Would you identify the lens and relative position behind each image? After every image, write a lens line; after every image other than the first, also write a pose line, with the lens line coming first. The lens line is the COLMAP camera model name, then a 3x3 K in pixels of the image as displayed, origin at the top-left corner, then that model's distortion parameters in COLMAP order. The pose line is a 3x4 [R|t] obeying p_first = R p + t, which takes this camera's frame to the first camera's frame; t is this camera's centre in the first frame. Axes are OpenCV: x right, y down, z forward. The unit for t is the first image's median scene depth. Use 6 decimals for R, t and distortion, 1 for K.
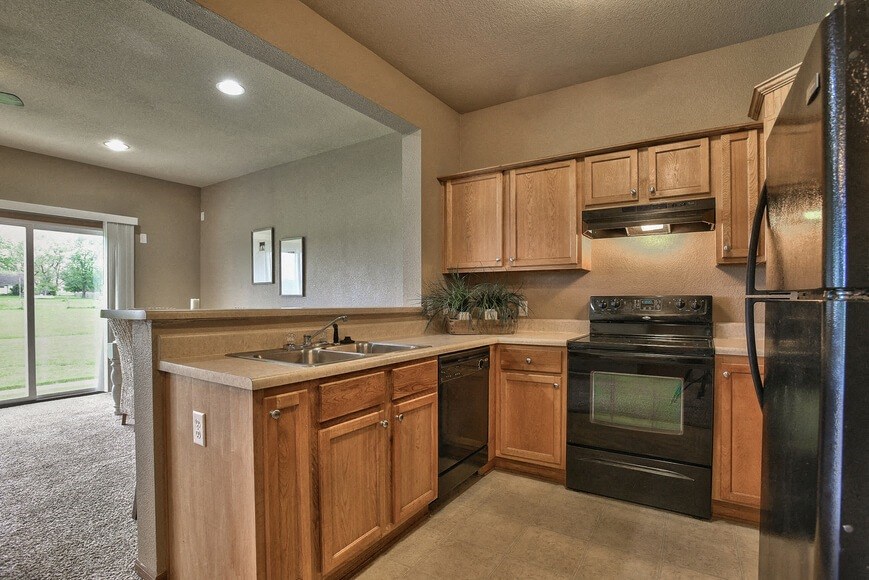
lens RADIAL K [[426.3, 0, 435.7], [0, 426.3, 303.0], [0, 0, 1]] dist [-0.051255, 0.000085]
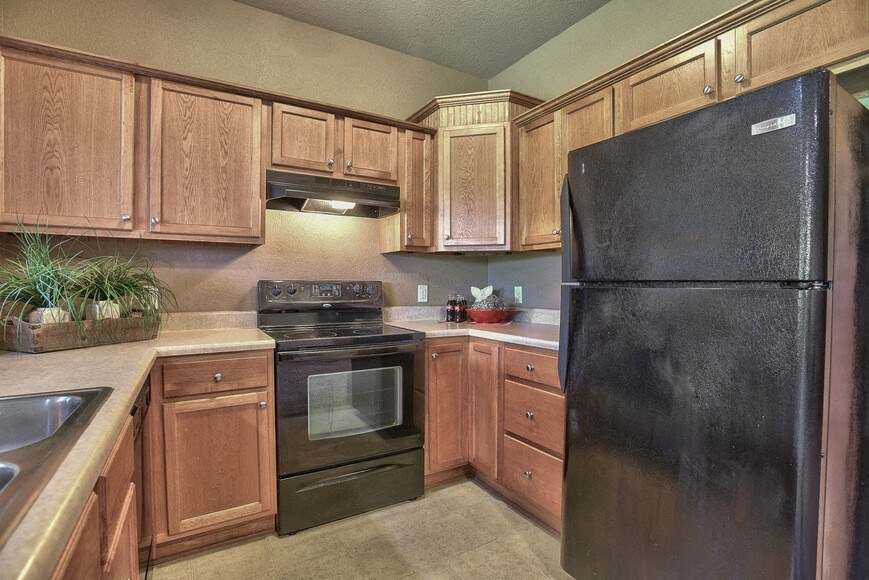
lens RADIAL K [[418.0, 0, 432.1], [0, 418.0, 290.3], [0, 0, 1]] dist [-0.042021, 0.007965]
pose [[0.443448, -0.011550, 0.896226, -0.196324], [0.002442, 0.999929, 0.011678, -0.006137], [-0.896297, -0.002990, 0.443444, 0.389956]]
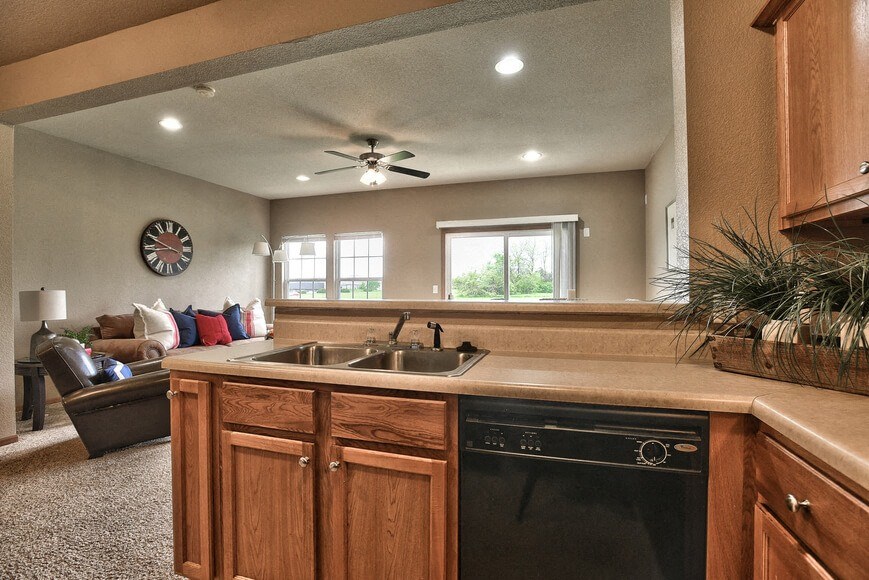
lens RADIAL K [[418.0, 0, 438.2], [0, 418.0, 285.3], [0, 0, 1]] dist [-0.042021, 0.007965]
pose [[0.246736, -0.015145, -0.968964, 0.424669], [-0.003415, 0.999858, -0.016498, -0.004376], [0.969077, 0.007380, 0.246649, 0.712605]]
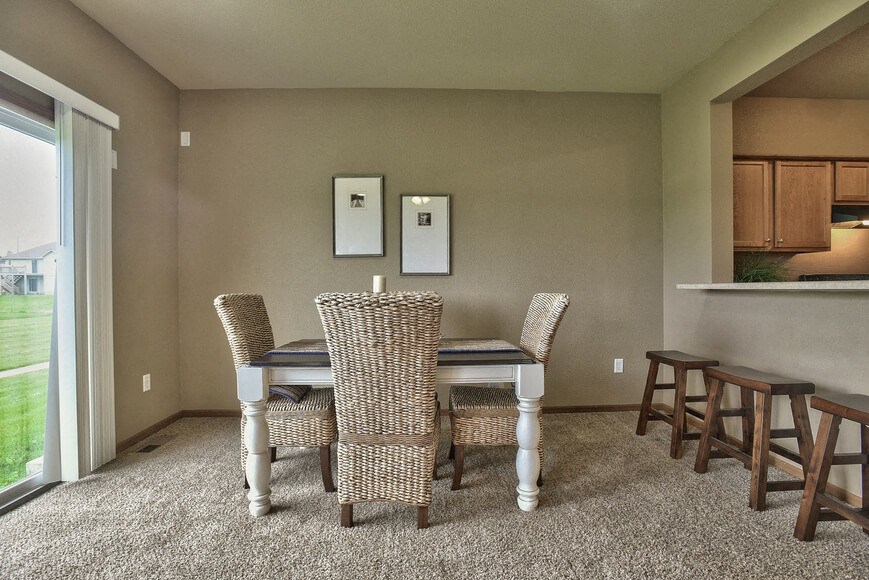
lens RADIAL K [[418.0, 0, 431.2], [0, 418.0, 289.9], [0, 0, 1]] dist [-0.042021, 0.007965]
pose [[0.820573, -0.009766, 0.571458, -1.264951], [0.010479, 0.999943, 0.002041, 0.014941], [-0.571445, 0.004313, 0.820629, 0.695702]]
